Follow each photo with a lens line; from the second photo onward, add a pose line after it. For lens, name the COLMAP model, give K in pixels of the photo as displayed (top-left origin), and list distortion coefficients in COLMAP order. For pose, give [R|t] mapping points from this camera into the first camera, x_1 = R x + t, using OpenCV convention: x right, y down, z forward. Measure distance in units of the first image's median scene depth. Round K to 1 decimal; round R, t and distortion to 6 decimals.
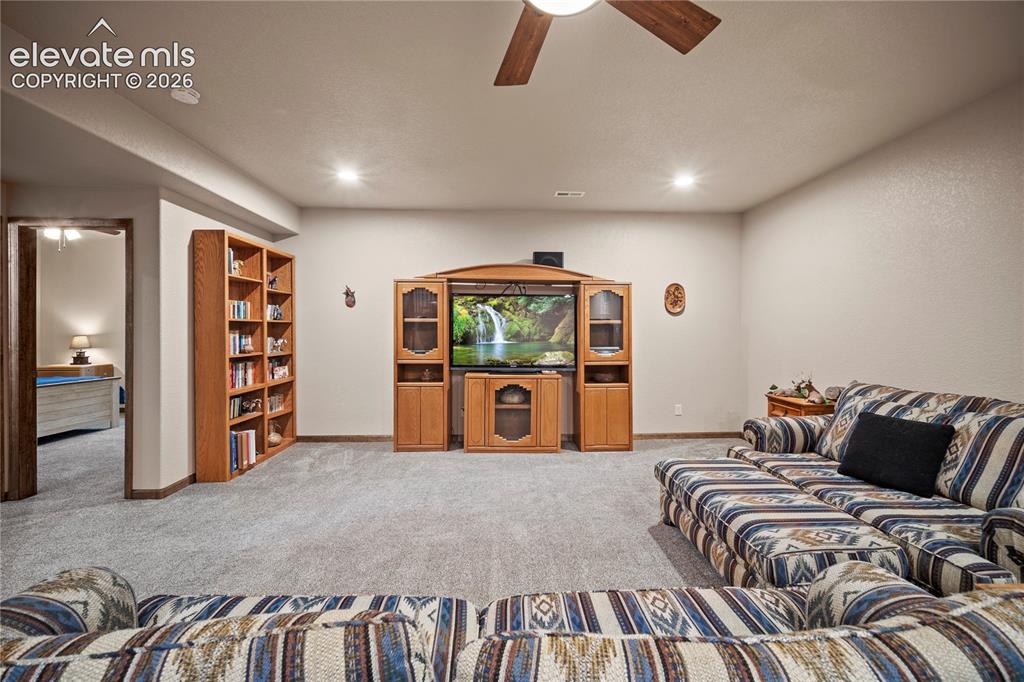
lens RADIAL K [[408.5, 0, 513.5], [0, 408.5, 333.2], [0, 0, 1]] dist [0.002201, 0.000413]
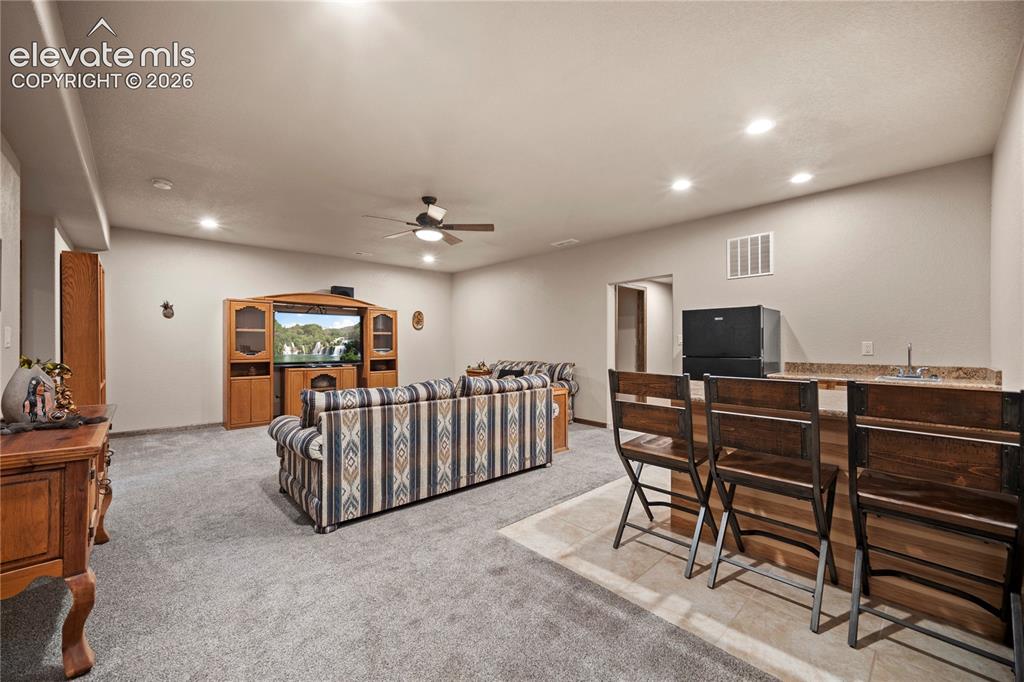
lens RADIAL K [[408.5, 0, 510.3], [0, 408.5, 341.8], [0, 0, 1]] dist [0.002201, 0.000413]
pose [[0.758886, -0.001331, 0.651222, -0.452744], [0.007866, 0.999944, -0.007122, 0.022239], [-0.651176, 0.010527, 0.758854, -0.577252]]
